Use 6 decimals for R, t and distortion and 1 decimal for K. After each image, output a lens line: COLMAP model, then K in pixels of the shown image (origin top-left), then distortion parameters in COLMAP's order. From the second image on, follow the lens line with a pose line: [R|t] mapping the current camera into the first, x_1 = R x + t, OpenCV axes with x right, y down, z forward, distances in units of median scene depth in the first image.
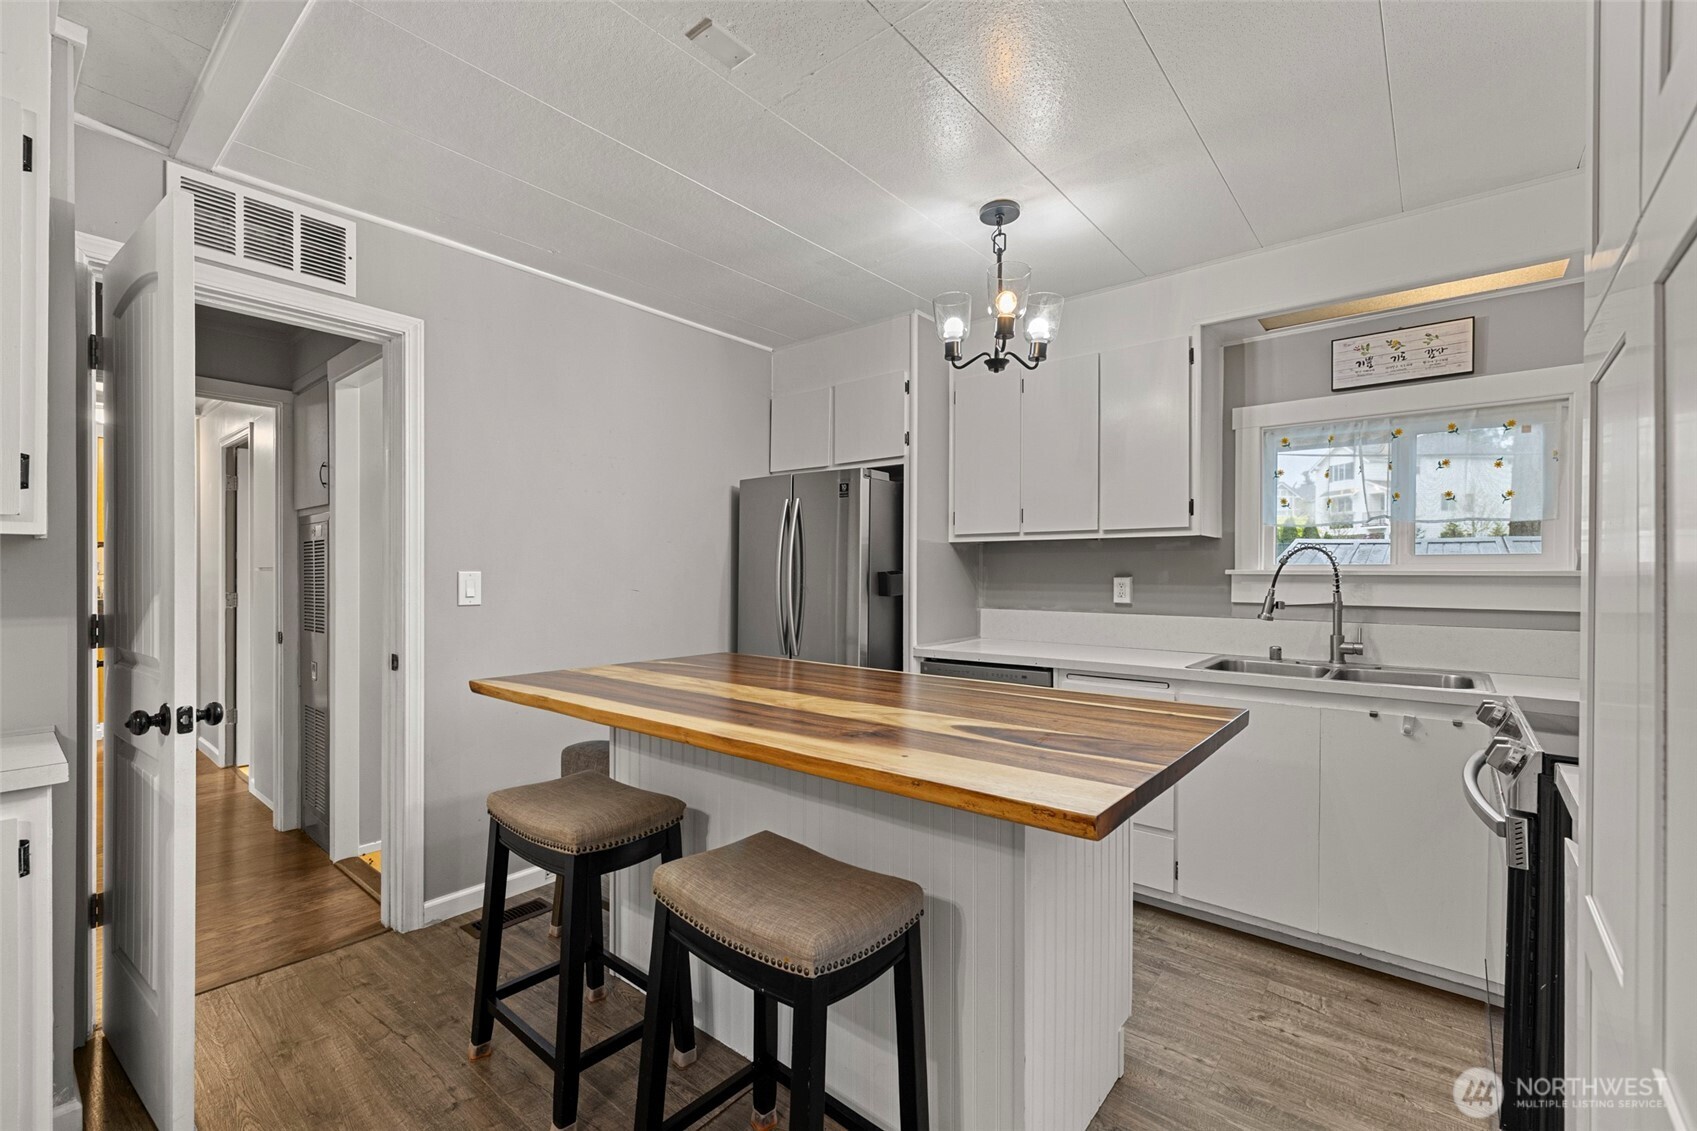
lens RADIAL K [[720.4, 0, 853.0], [0, 720.4, 576.1], [0, 0, 1]] dist [-0.000002, -0.000160]
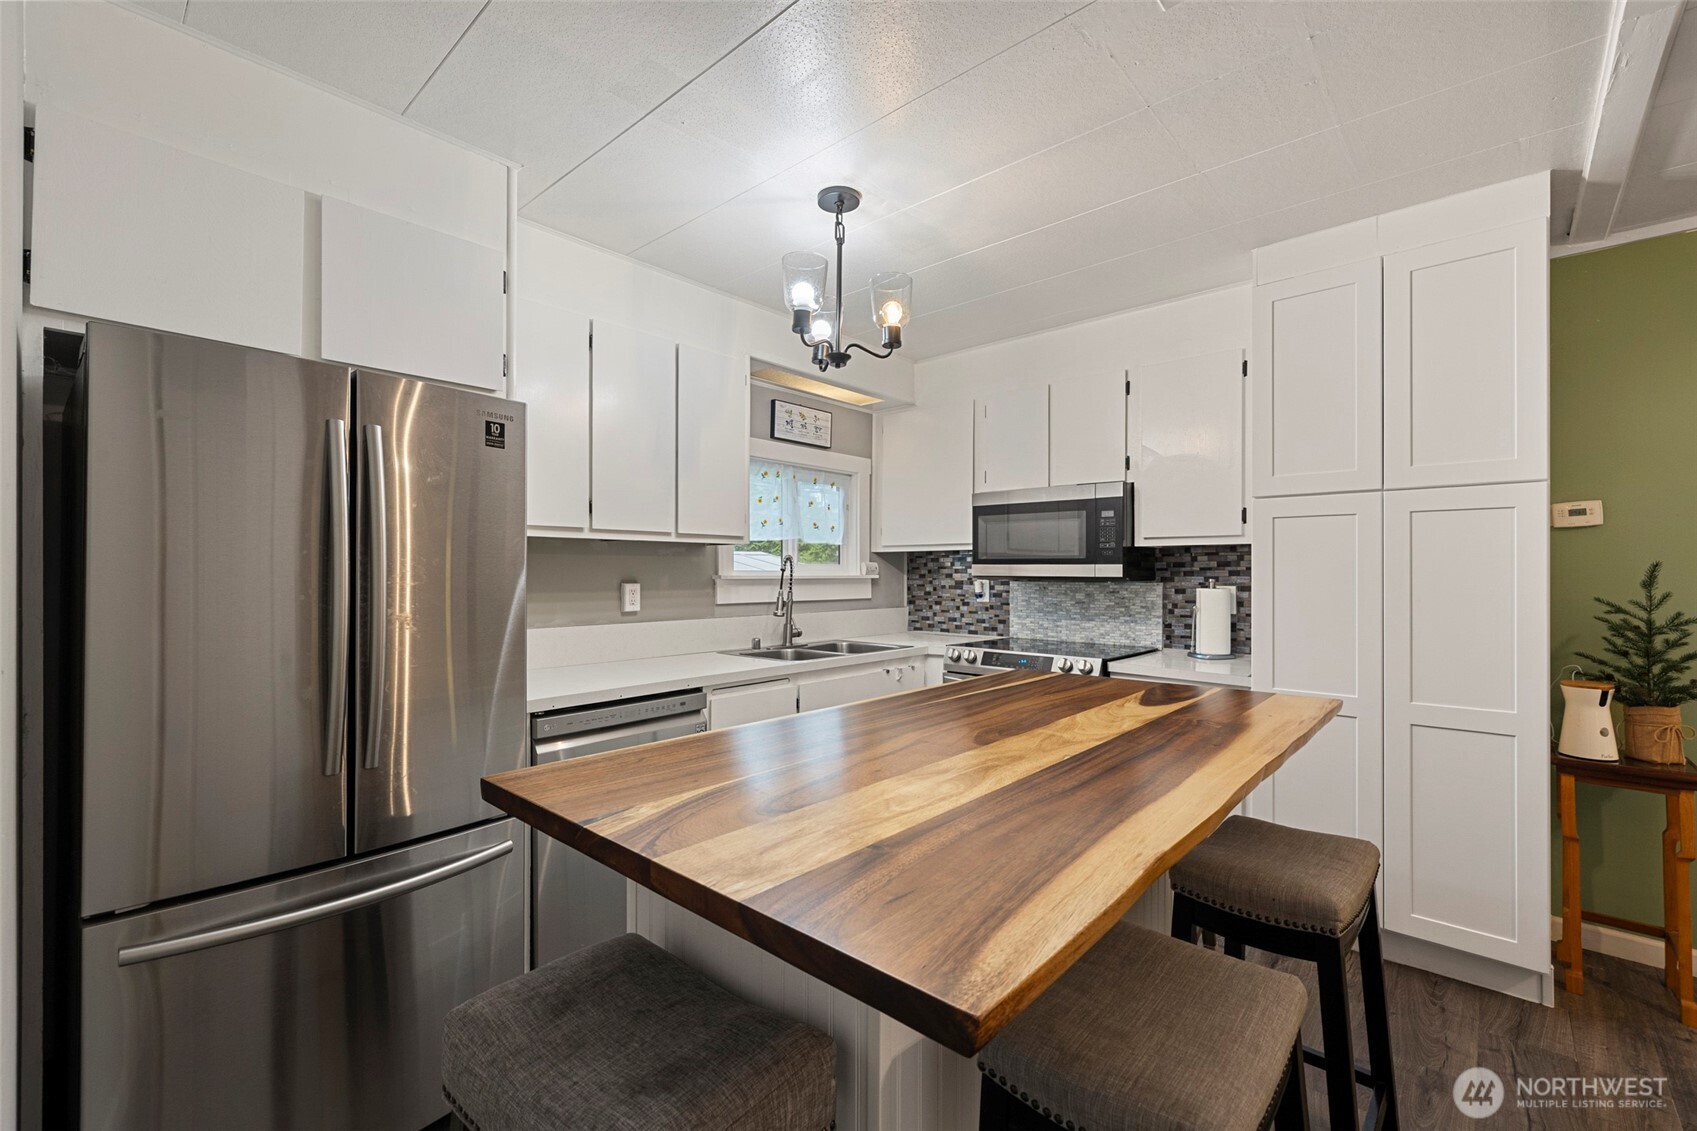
lens RADIAL K [[720.4, 0, 838.7], [0, 720.4, 566.7], [0, 0, 1]] dist [-0.000002, -0.000160]
pose [[0.050309, 0.004789, 0.998722, -0.559884], [0.004742, 0.999976, -0.005033, -0.014469], [-0.998722, 0.004989, 0.050285, 0.727372]]
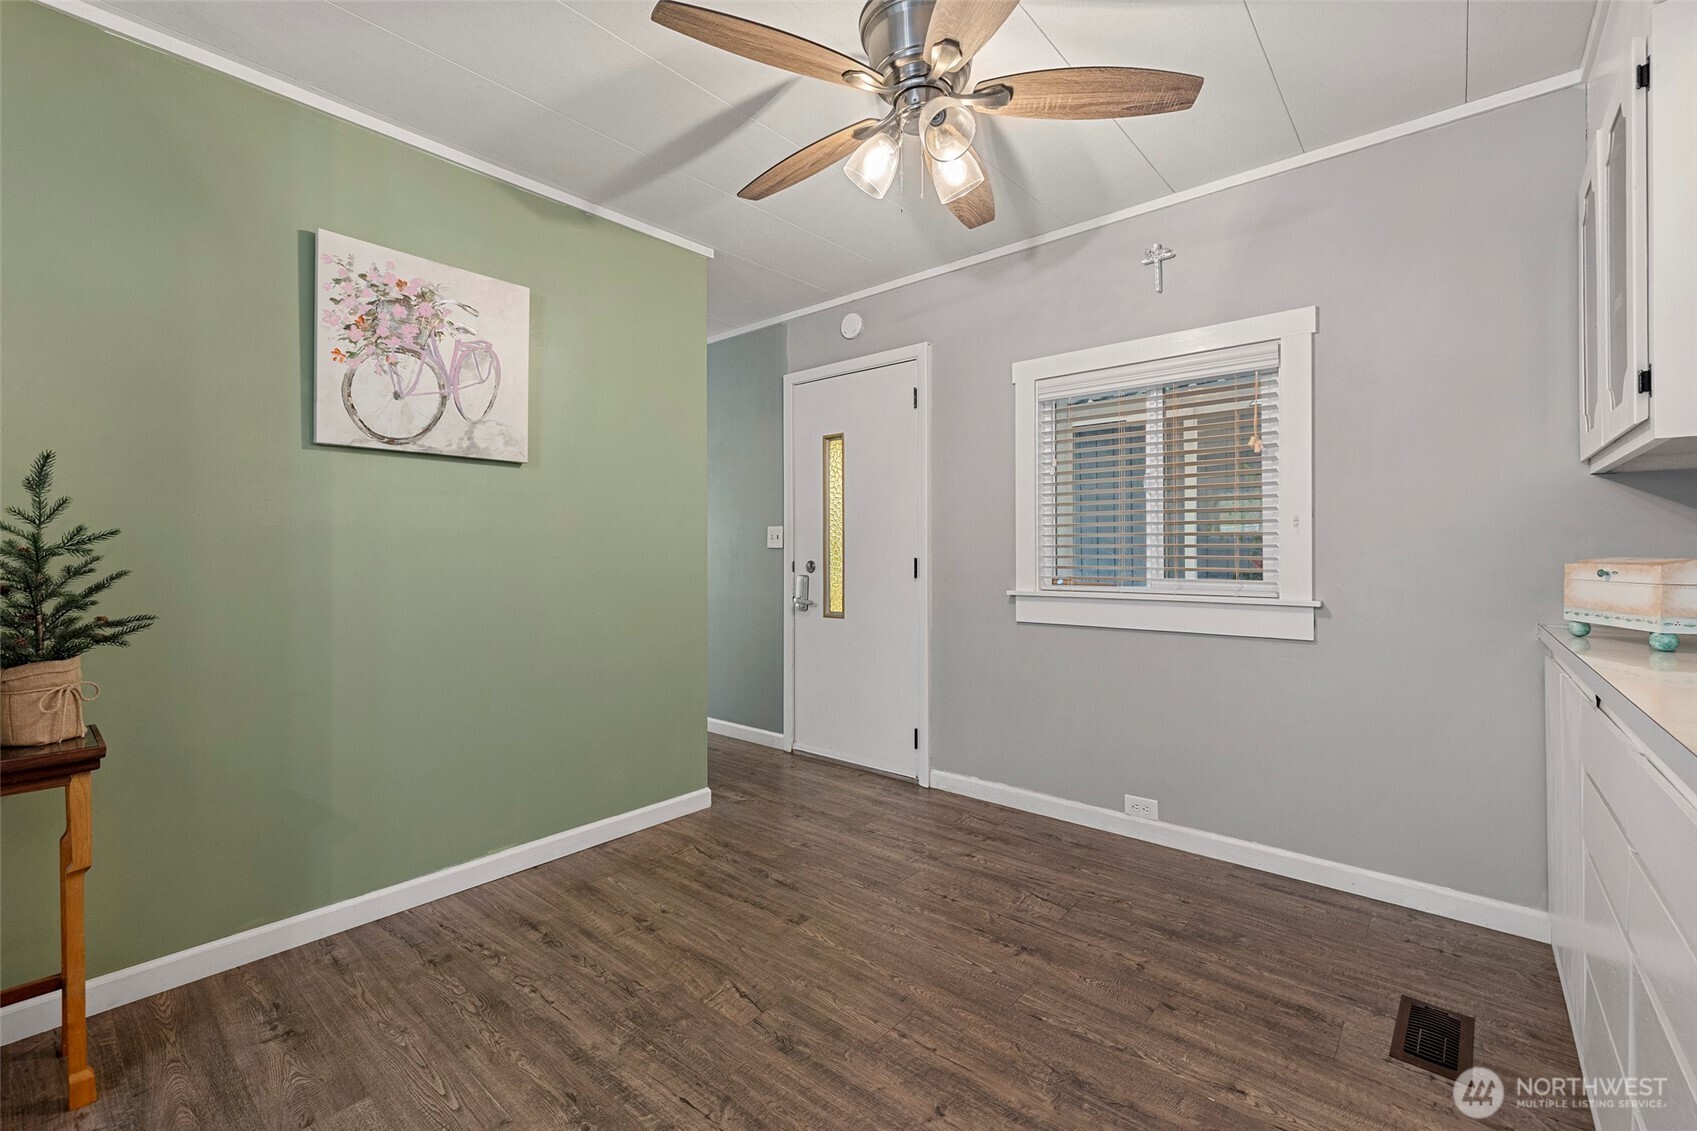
lens RADIAL K [[720.4, 0, 848.6], [0, 720.4, 558.3], [0, 0, 1]] dist [-0.000002, -0.000160]
pose [[-0.999962, -0.001864, 0.008471, -0.366119], [-0.001733, 0.999878, 0.015510, 0.041989], [-0.008499, 0.015495, -0.999844, 0.454945]]
